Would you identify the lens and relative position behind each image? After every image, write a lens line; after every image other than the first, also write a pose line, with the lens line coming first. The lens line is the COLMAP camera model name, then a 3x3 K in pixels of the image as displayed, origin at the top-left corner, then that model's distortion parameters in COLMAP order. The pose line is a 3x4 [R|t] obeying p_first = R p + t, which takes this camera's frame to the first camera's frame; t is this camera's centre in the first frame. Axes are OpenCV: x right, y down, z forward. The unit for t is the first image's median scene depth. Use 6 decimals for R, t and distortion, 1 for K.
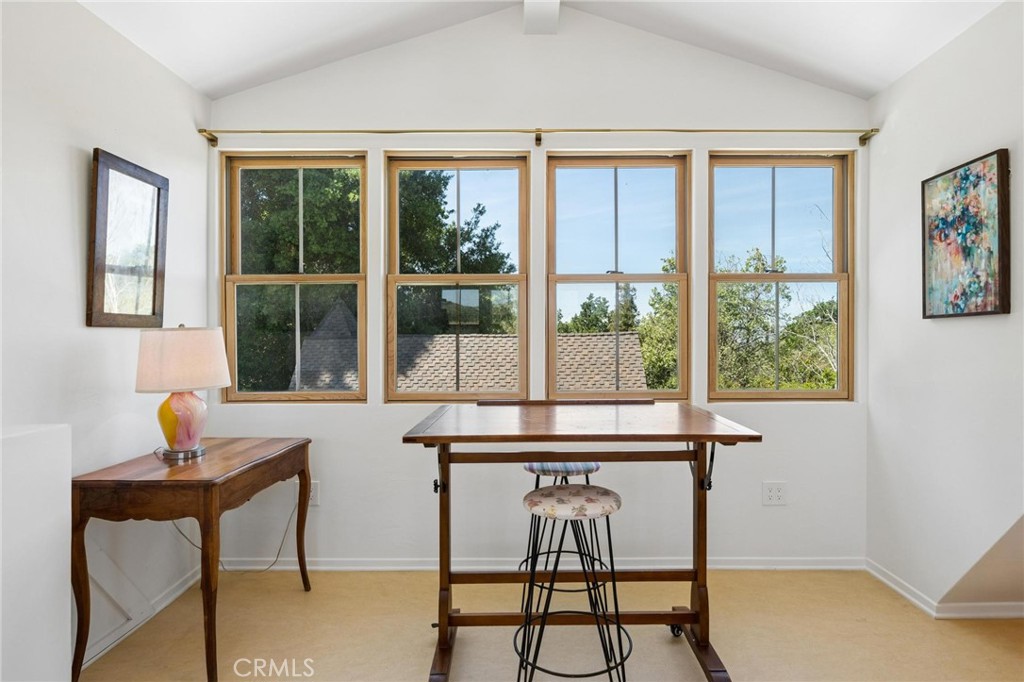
lens RADIAL K [[547.2, 0, 515.5], [0, 547.2, 340.9], [0, 0, 1]] dist [0.001383, 0.000144]
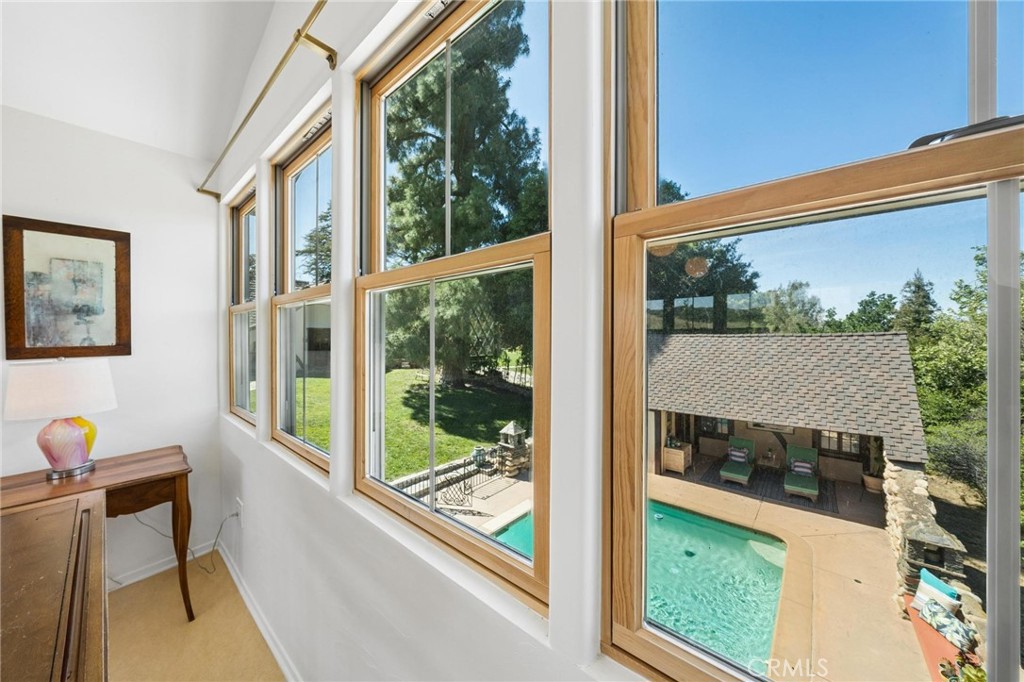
lens RADIAL K [[346.8, 0, 512.4], [0, 346.8, 336.9], [0, 0, 1]] dist [-0.000303, -0.000038]
pose [[0.772413, 0.007186, -0.635080, 0.088609], [-0.001894, 0.999958, 0.009011, -0.012847], [0.635118, -0.005758, 0.772394, 0.163504]]
